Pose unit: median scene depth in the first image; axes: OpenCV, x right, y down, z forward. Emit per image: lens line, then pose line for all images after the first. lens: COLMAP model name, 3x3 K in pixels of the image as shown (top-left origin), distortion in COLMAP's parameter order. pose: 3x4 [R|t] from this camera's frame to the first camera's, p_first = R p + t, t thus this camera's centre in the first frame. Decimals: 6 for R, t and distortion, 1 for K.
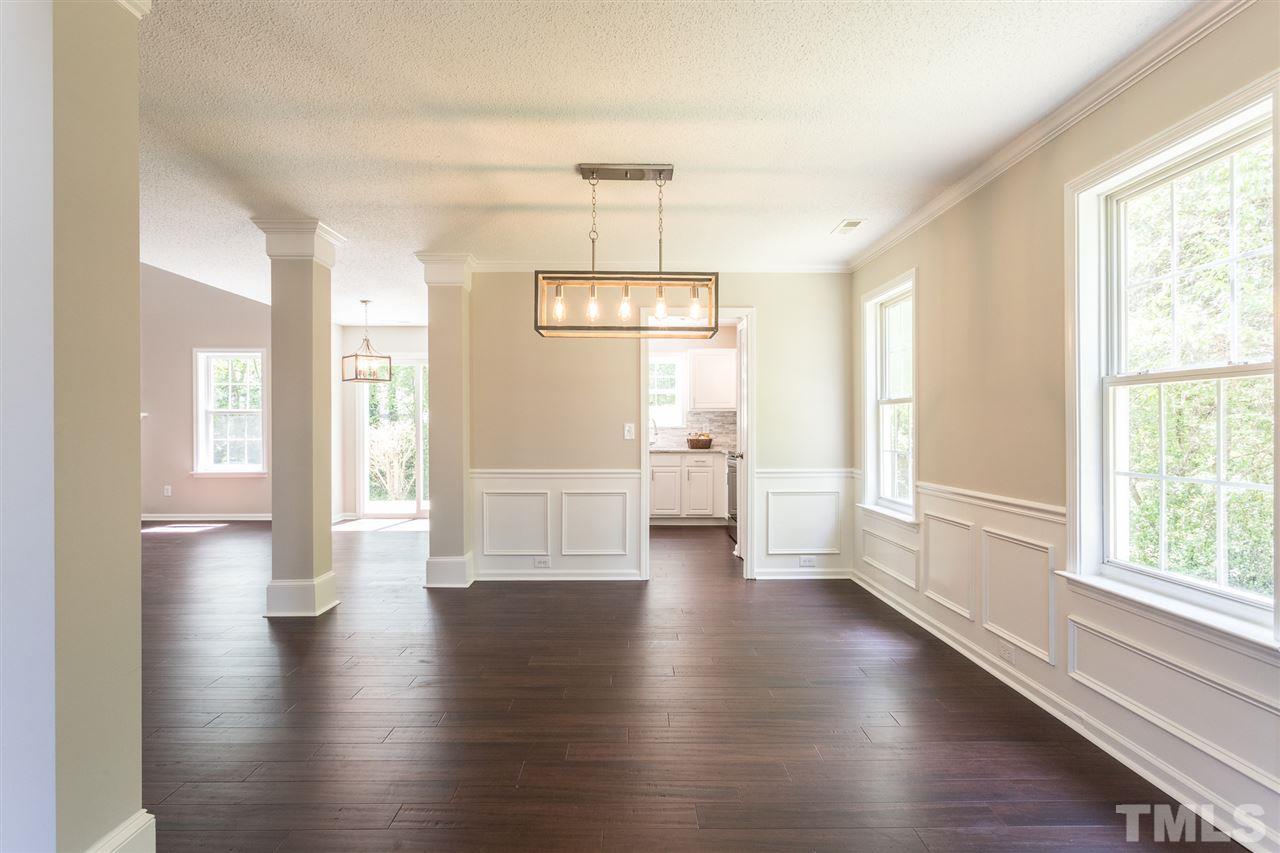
lens RADIAL K [[657.7, 0, 639.9], [0, 657.7, 425.8], [0, 0, 1]] dist [-0.005340, 0.000320]
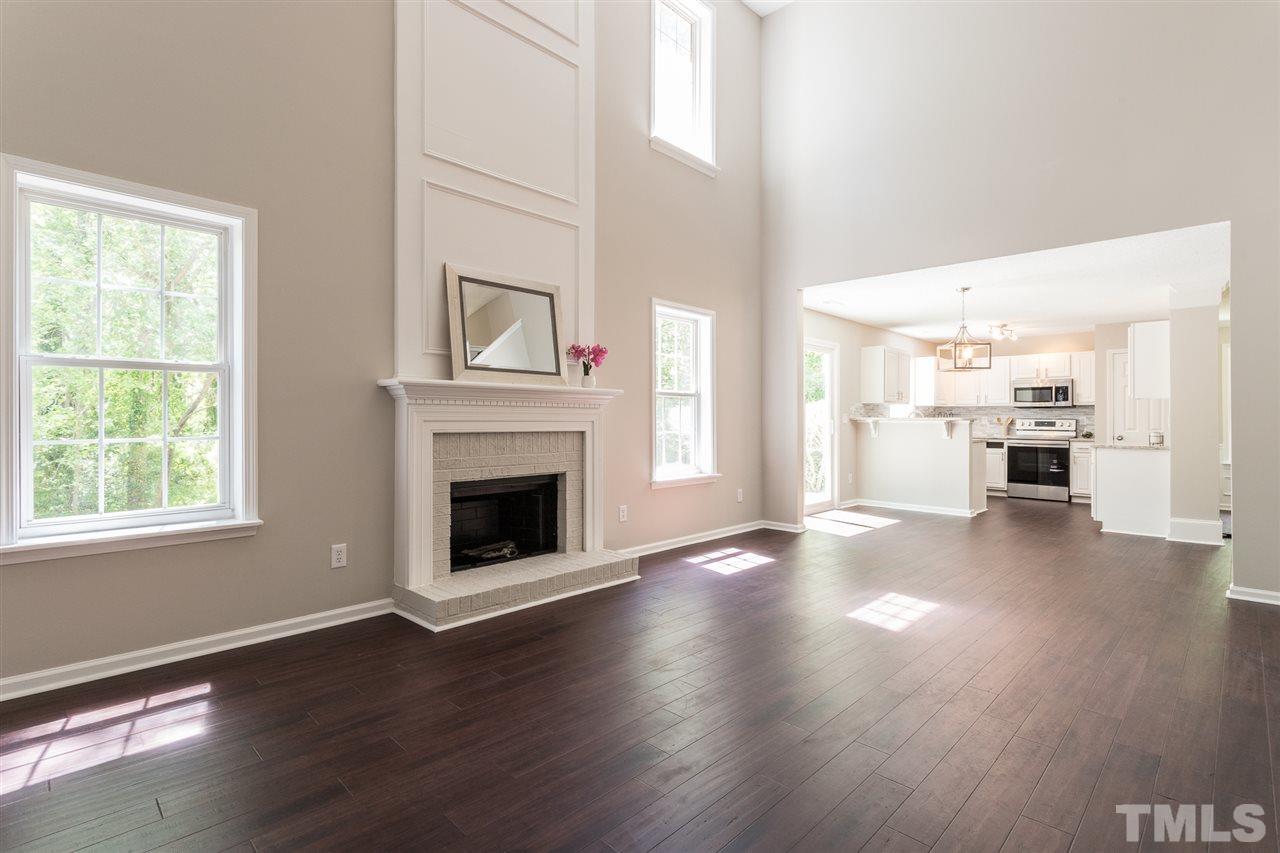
lens RADIAL K [[609.7, 0, 630.4], [0, 609.7, 418.6], [0, 0, 1]] dist [-0.005472, 0.001823]
pose [[0.721102, 0.005175, 0.692809, -1.823988], [-0.003682, 0.999987, -0.003637, 0.013266], [-0.692819, 0.000071, 0.721112, 0.915178]]
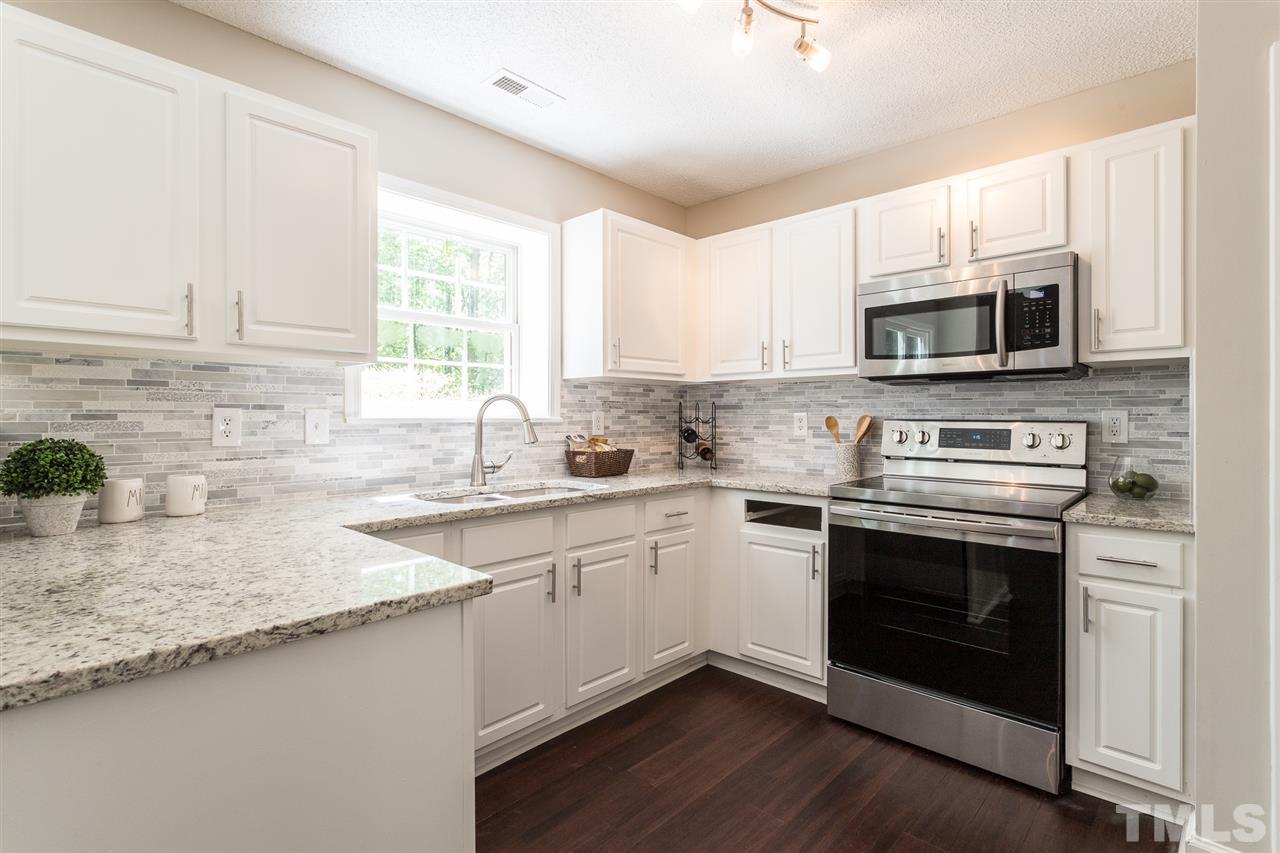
lens RADIAL K [[609.7, 0, 616.5], [0, 609.7, 418.5], [0, 0, 1]] dist [-0.005472, 0.001823]
pose [[0.721268, -0.002578, 0.692651, -0.253712], [0.000846, 0.999996, 0.002841, -0.000069], [-0.692655, -0.001463, 0.721267, 1.205591]]
